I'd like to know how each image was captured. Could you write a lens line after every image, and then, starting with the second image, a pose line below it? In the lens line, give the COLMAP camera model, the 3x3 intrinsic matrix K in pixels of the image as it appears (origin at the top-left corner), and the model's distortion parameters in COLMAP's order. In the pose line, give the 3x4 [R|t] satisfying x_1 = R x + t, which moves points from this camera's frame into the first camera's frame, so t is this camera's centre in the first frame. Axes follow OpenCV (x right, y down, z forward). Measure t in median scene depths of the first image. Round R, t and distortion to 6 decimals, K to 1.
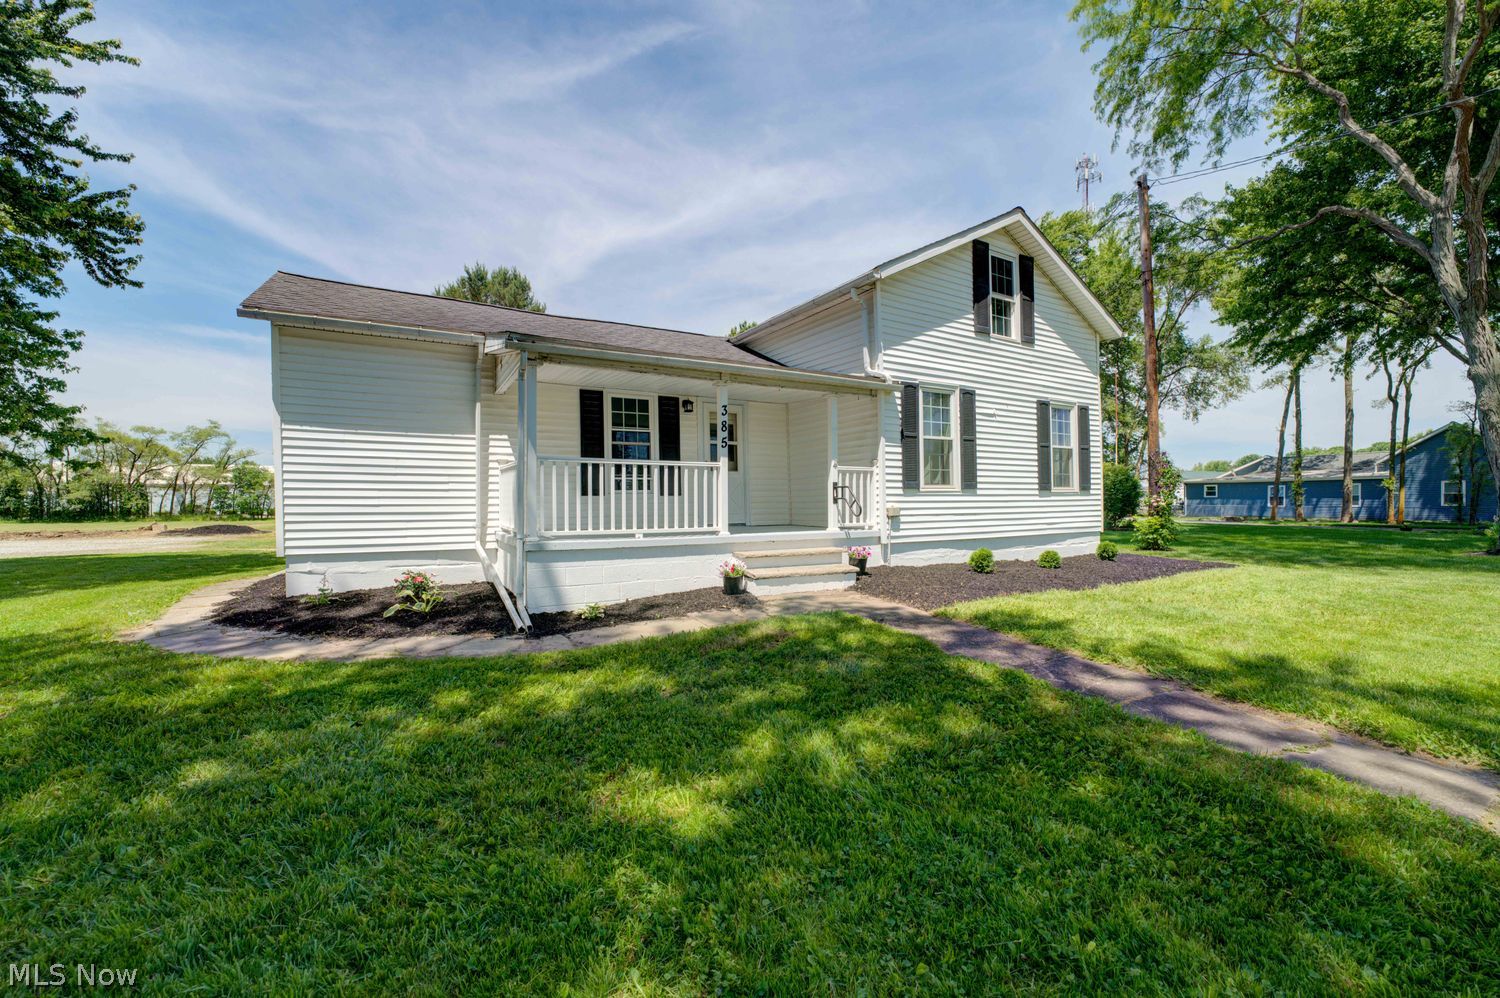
lens RADIAL K [[593.8, 0, 751.9], [0, 593.8, 493.2], [0, 0, 1]] dist [-0.023118, 0.000579]
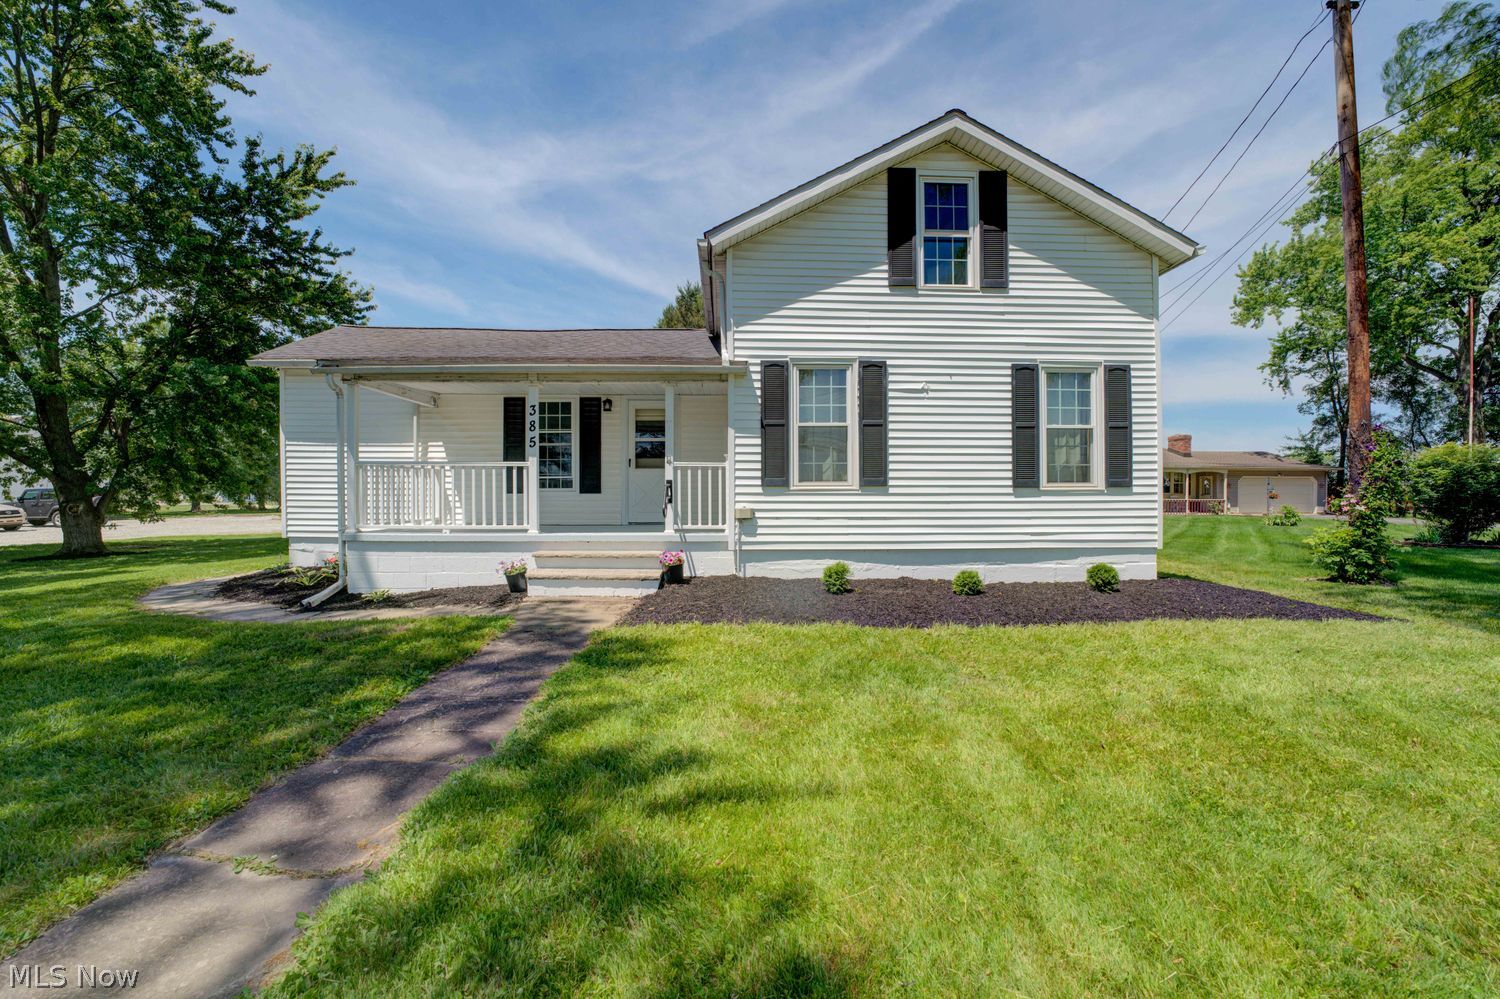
lens RADIAL K [[601.0, 0, 748.1], [0, 601.0, 496.8], [0, 0, 1]] dist [-0.028366, 0.003050]
pose [[0.883069, 0.006054, -0.469205, 0.567533], [0.001147, 0.999886, 0.015059, -0.005539], [0.469242, -0.013837, 0.882961, 0.199992]]
